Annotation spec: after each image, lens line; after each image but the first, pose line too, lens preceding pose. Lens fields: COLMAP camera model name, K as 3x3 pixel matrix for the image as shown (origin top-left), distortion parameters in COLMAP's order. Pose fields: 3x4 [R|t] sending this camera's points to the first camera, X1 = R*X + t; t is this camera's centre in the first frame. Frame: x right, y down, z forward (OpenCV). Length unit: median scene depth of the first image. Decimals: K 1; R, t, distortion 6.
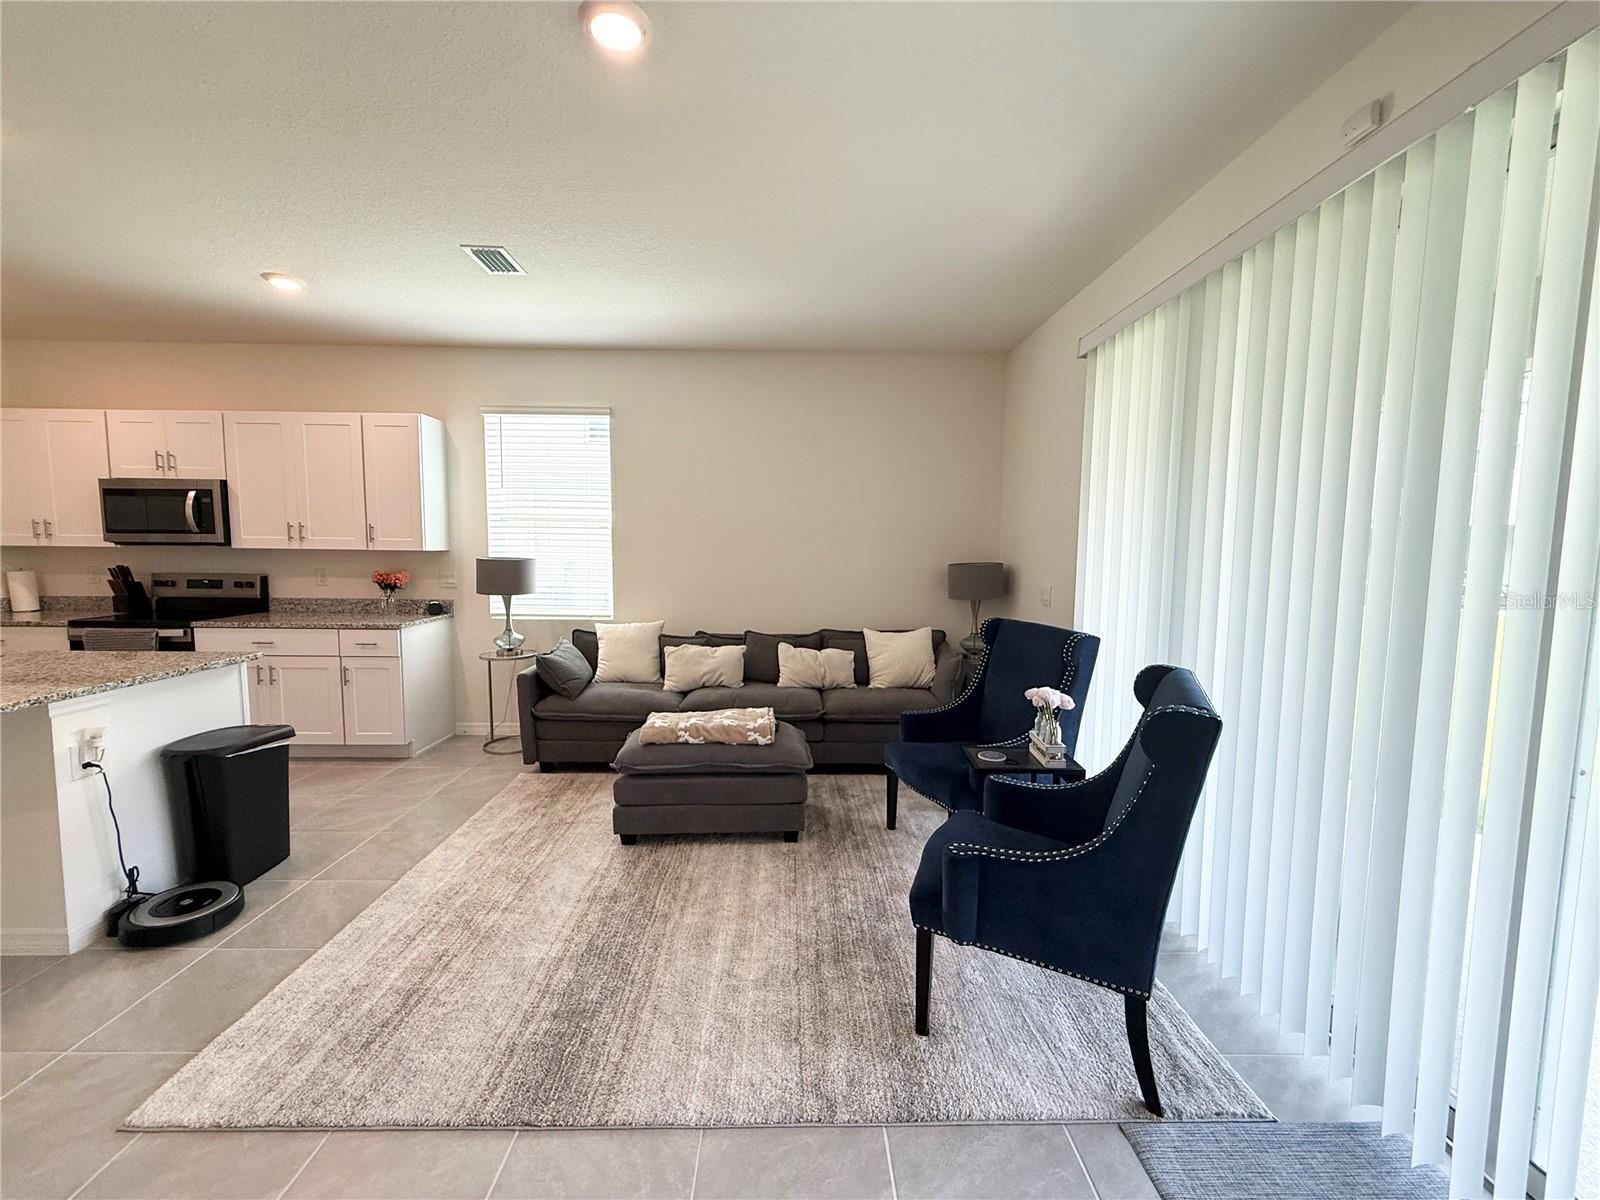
lens RADIAL K [[636.6, 0, 797.5], [0, 636.6, 599.3], [0, 0, 1]] dist [-0.001686, 0.000798]
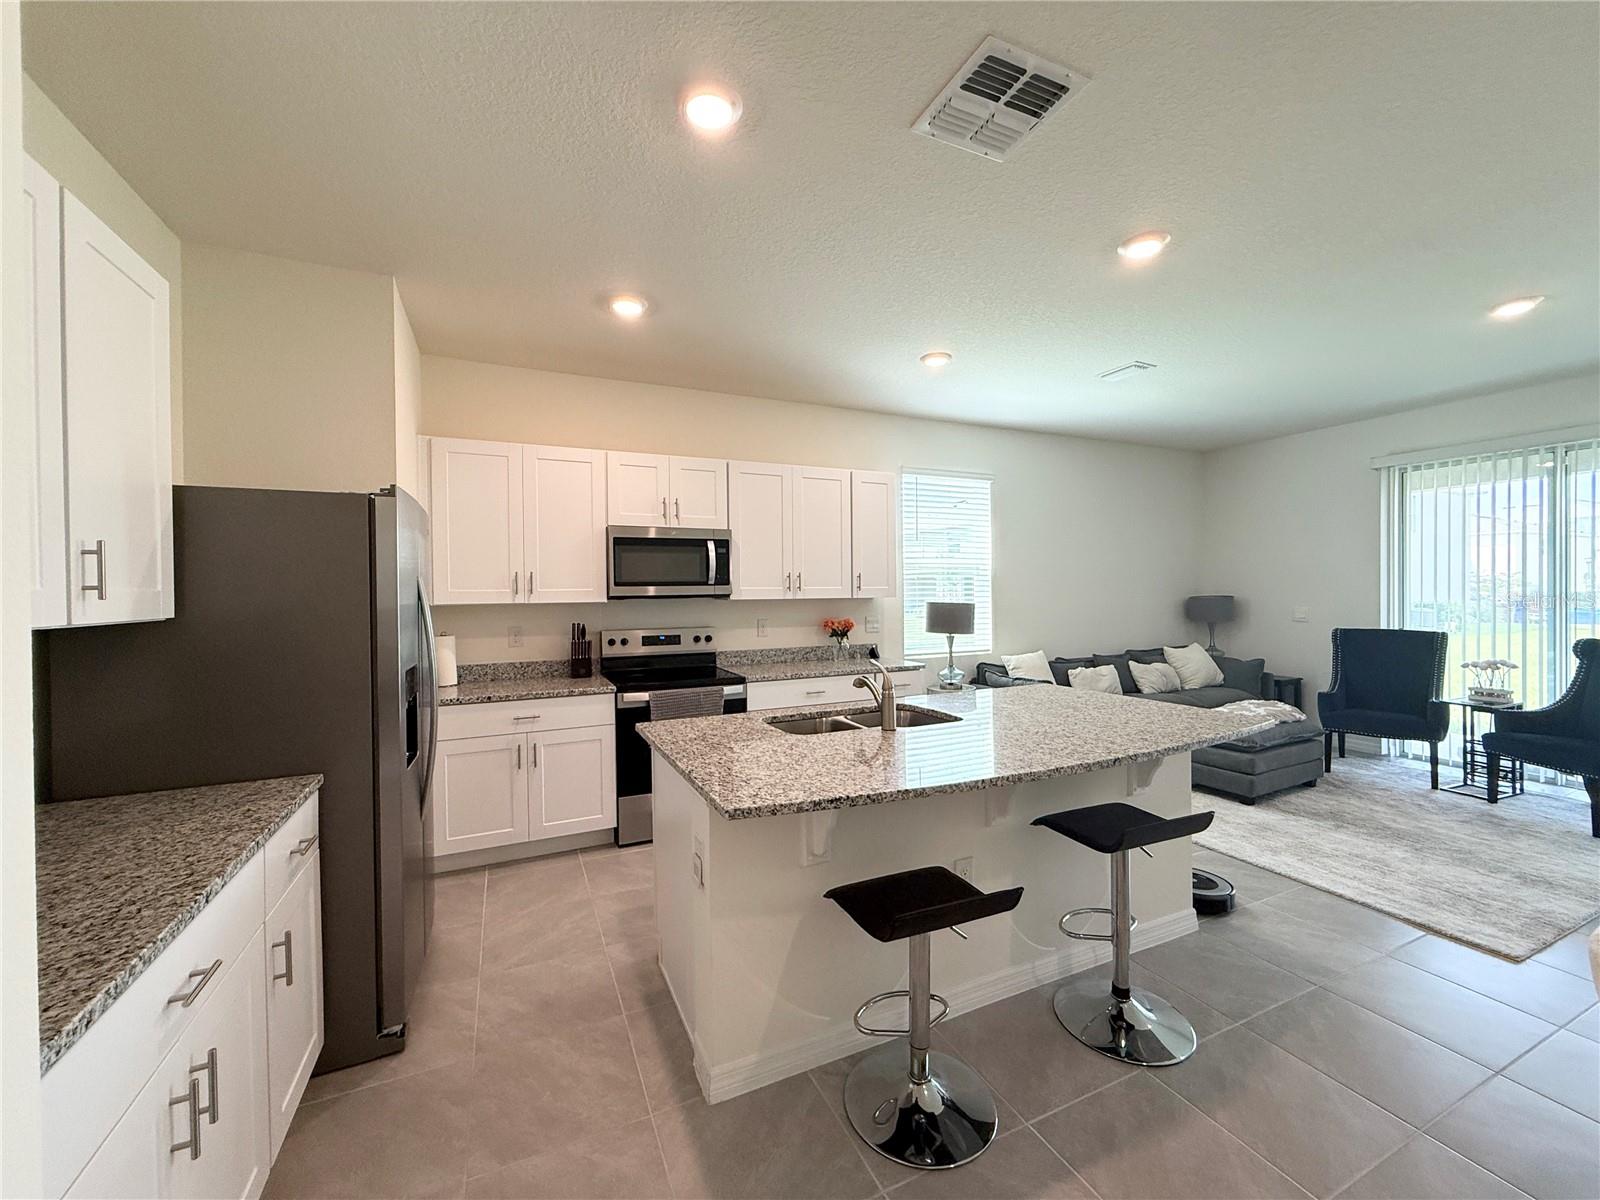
lens RADIAL K [[636.6, 0, 792.0], [0, 636.6, 598.2], [0, 0, 1]] dist [-0.001686, 0.000798]
pose [[0.916010, -0.027201, 0.400232, -1.210867], [0.057077, 0.996385, -0.062915, -0.016992], [-0.397075, 0.080475, 0.914251, 0.082368]]
